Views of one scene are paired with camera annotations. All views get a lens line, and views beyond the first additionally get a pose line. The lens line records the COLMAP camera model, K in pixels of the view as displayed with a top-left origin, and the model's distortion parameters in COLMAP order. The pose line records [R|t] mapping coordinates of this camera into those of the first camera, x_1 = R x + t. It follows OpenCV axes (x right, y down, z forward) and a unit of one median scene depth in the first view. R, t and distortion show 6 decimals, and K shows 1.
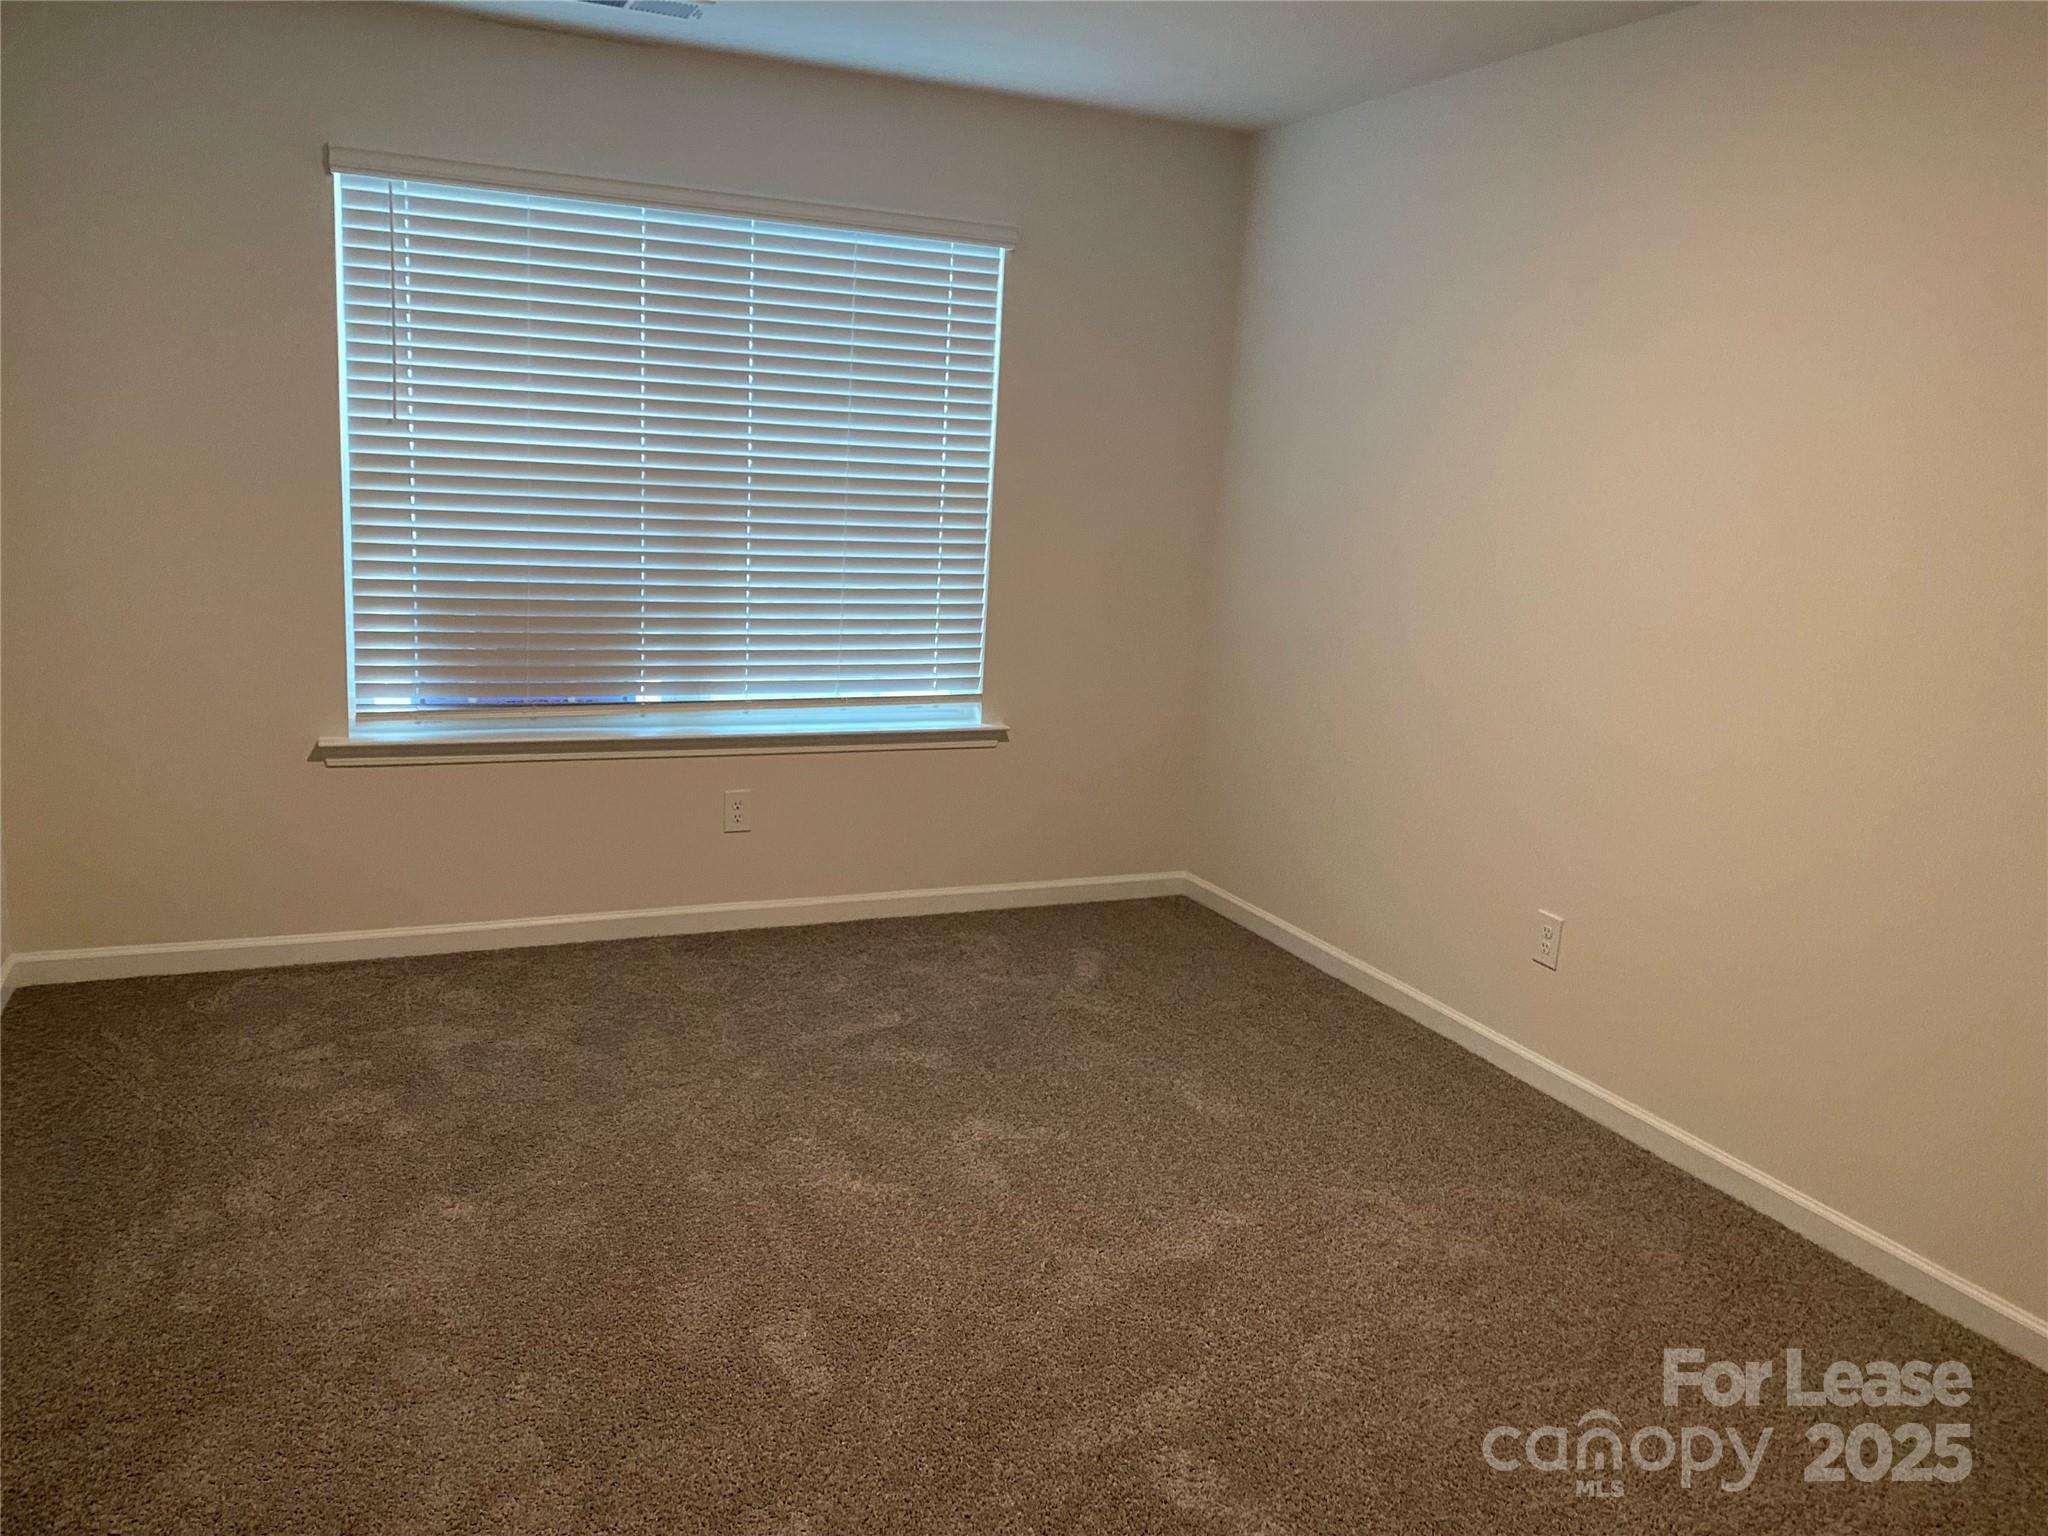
lens RADIAL K [[1567.6, 0, 1033.2], [0, 1567.6, 776.1], [0, 0, 1]] dist [0.045236, -0.046116]
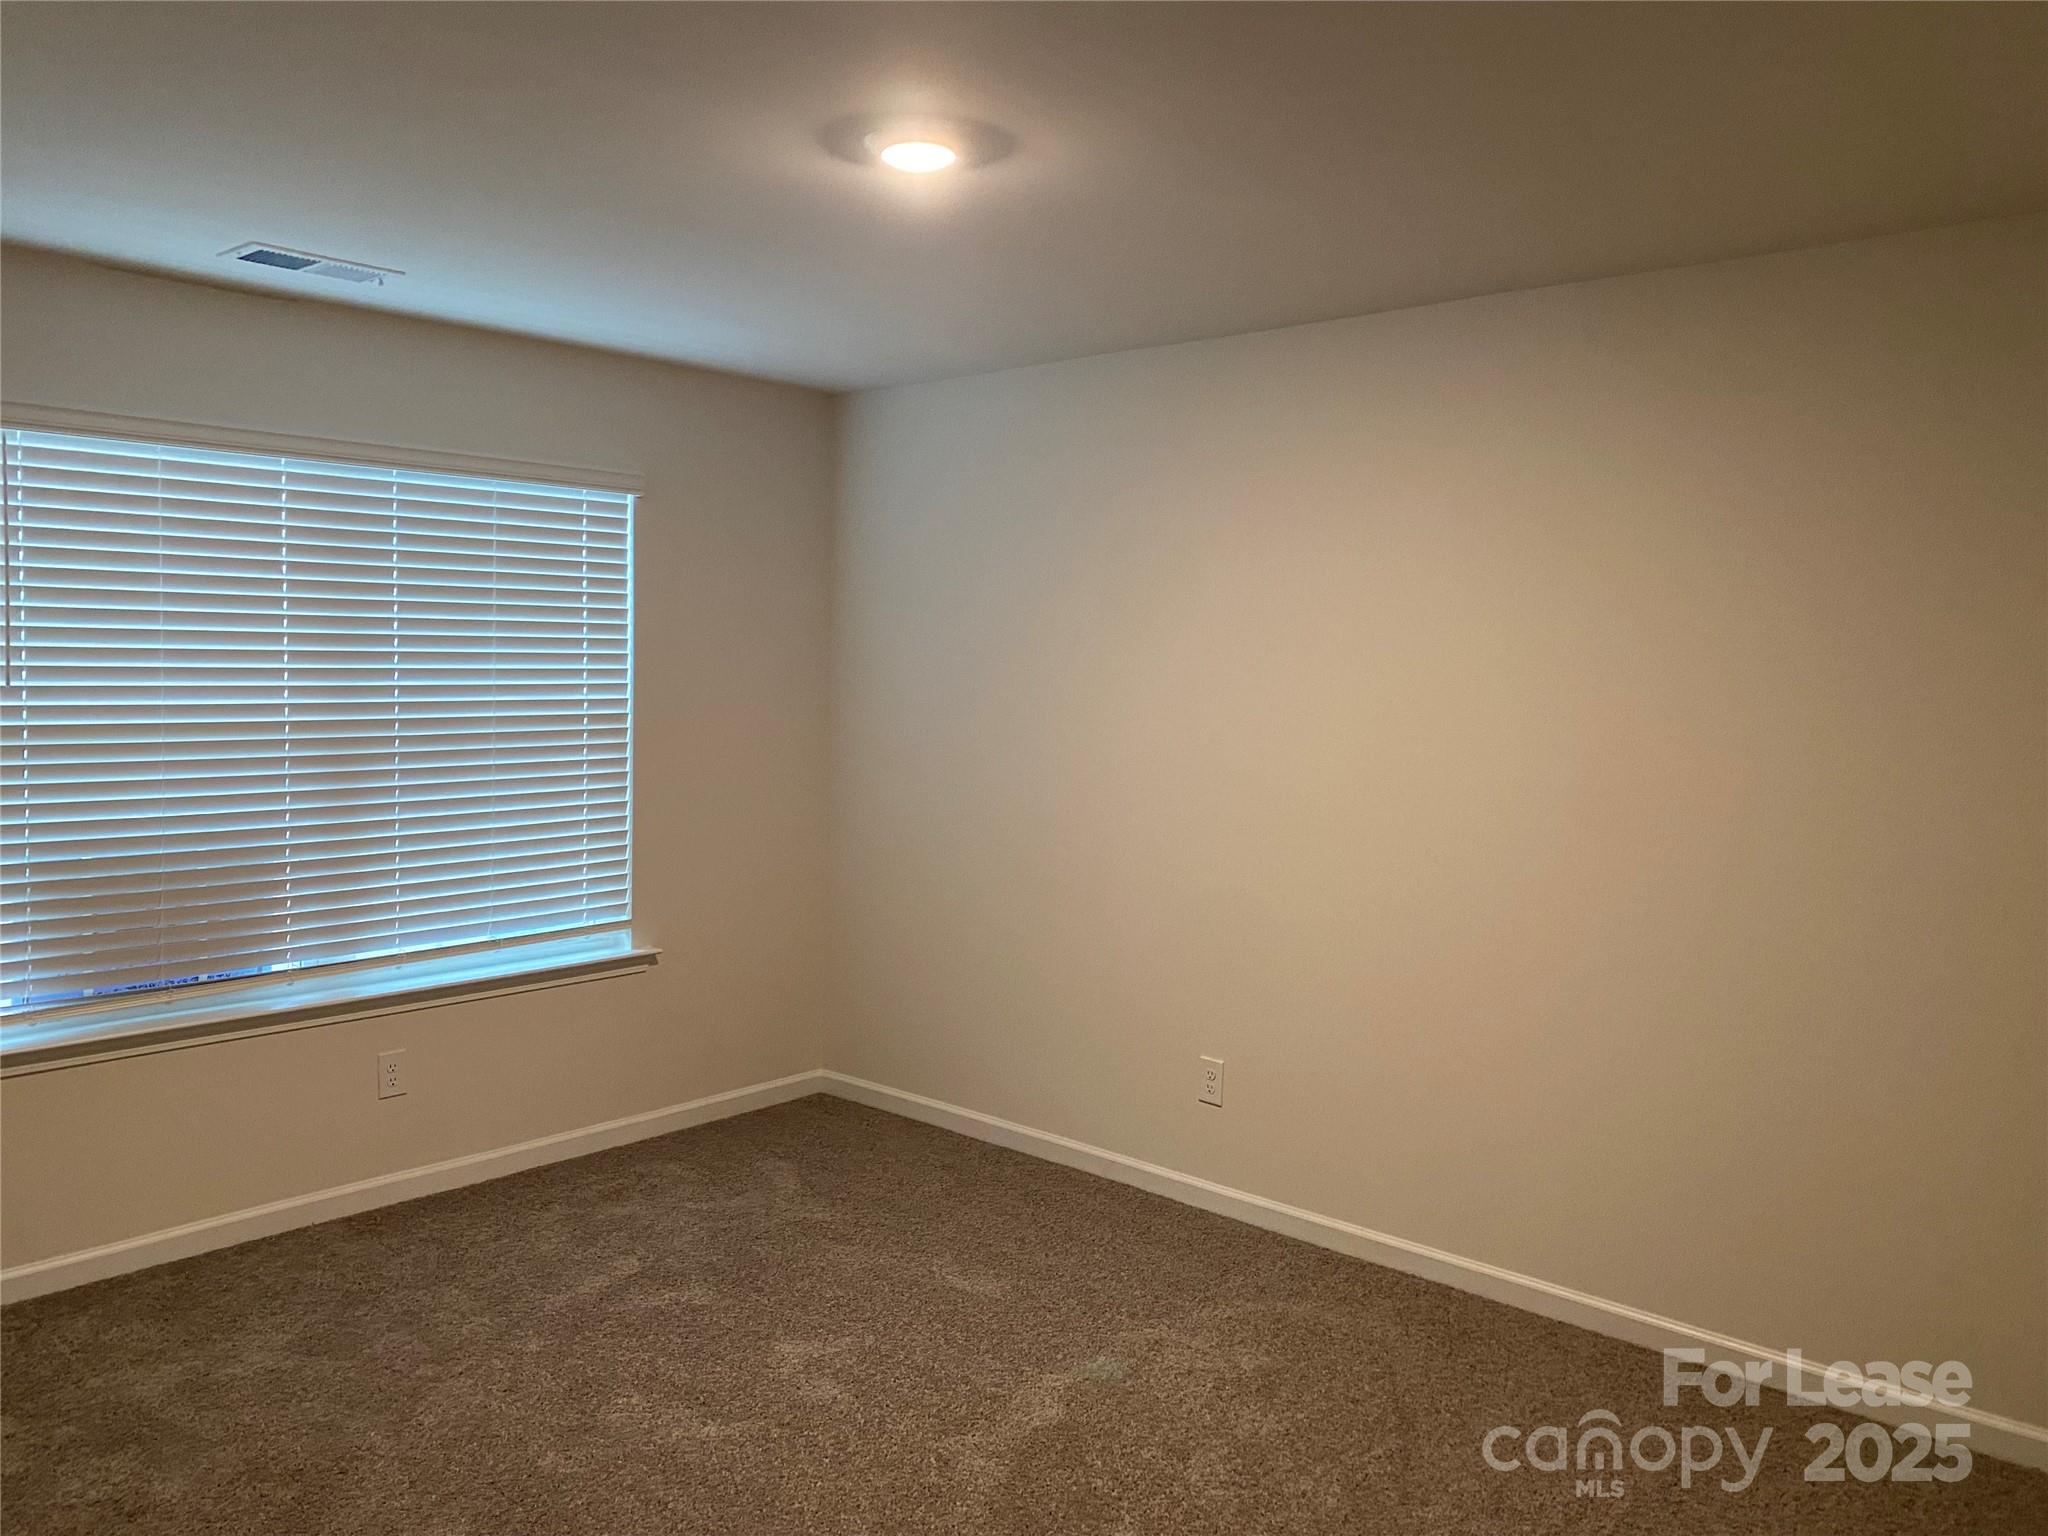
lens RADIAL K [[1567.6, 0, 1030.9], [0, 1567.6, 750.4], [0, 0, 1]] dist [0.045236, -0.046116]
pose [[0.914637, -0.064188, 0.399147, -0.211484], [0.117267, 0.986990, -0.109993, -0.020962], [-0.386894, 0.147410, 0.910265, -0.032416]]
